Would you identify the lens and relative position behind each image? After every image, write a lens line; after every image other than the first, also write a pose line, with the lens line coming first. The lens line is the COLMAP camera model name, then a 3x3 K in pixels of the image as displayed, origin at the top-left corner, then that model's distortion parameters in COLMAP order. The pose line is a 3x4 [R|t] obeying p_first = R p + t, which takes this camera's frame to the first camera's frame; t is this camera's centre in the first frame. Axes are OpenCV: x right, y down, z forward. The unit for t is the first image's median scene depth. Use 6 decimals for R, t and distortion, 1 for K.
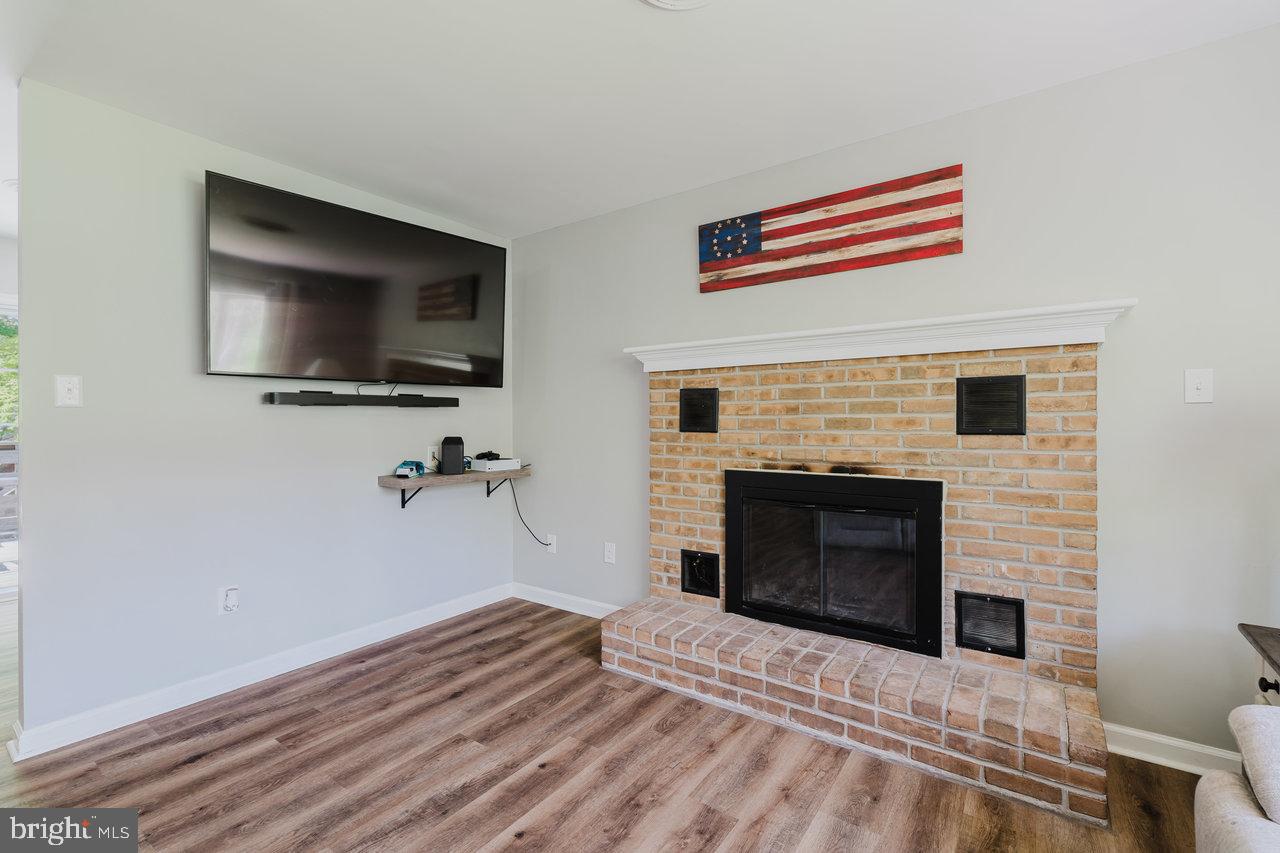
lens RADIAL K [[573.6, 0, 637.1], [0, 573.6, 438.8], [0, 0, 1]] dist [0.000523, 0.001110]
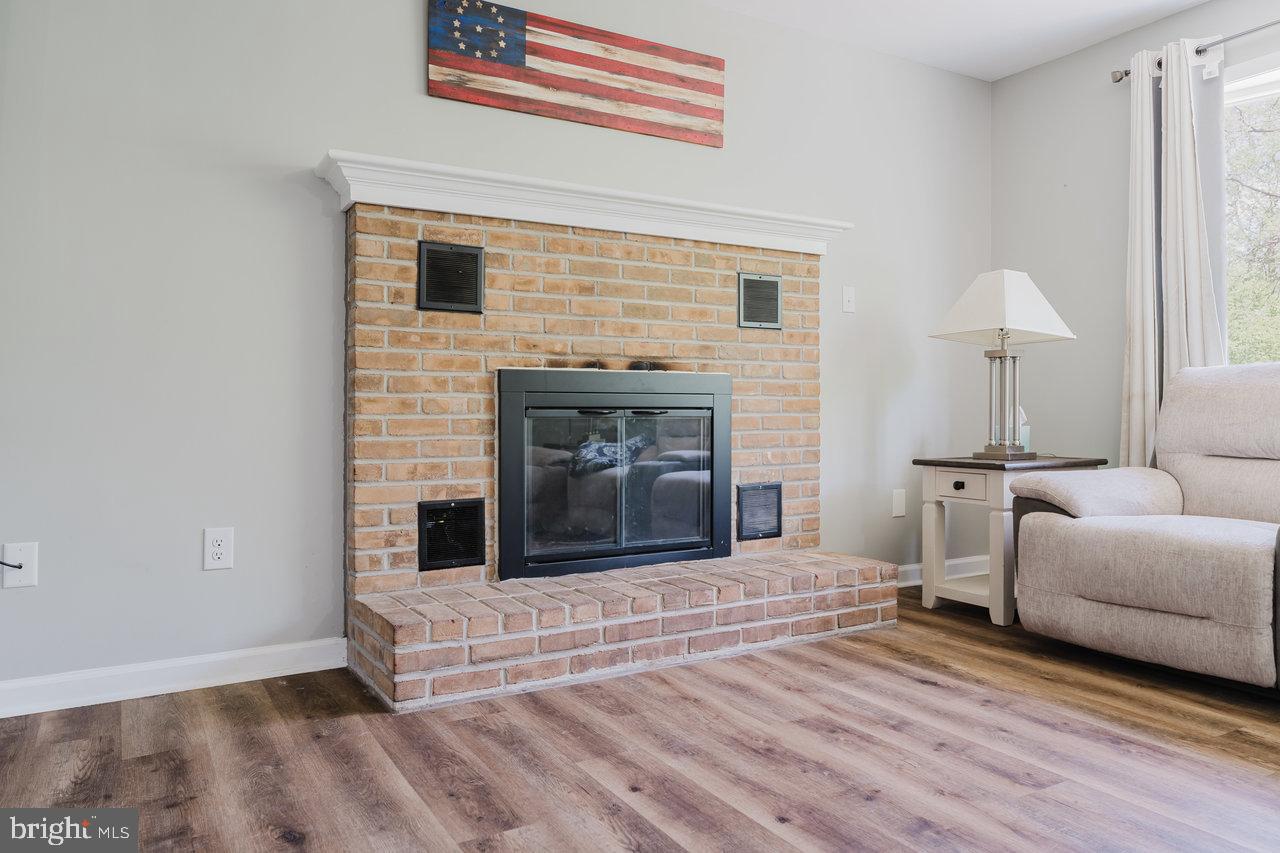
lens RADIAL K [[898.1, 0, 640.0], [0, 898.1, 426.5], [0, 0, 1]] dist [-0.002279, 0.004394]
pose [[0.393954, -0.011742, 0.919055, -0.811495], [0.029109, 0.999576, 0.000293, 0.135327], [-0.918669, 0.026637, 0.394129, 0.461287]]
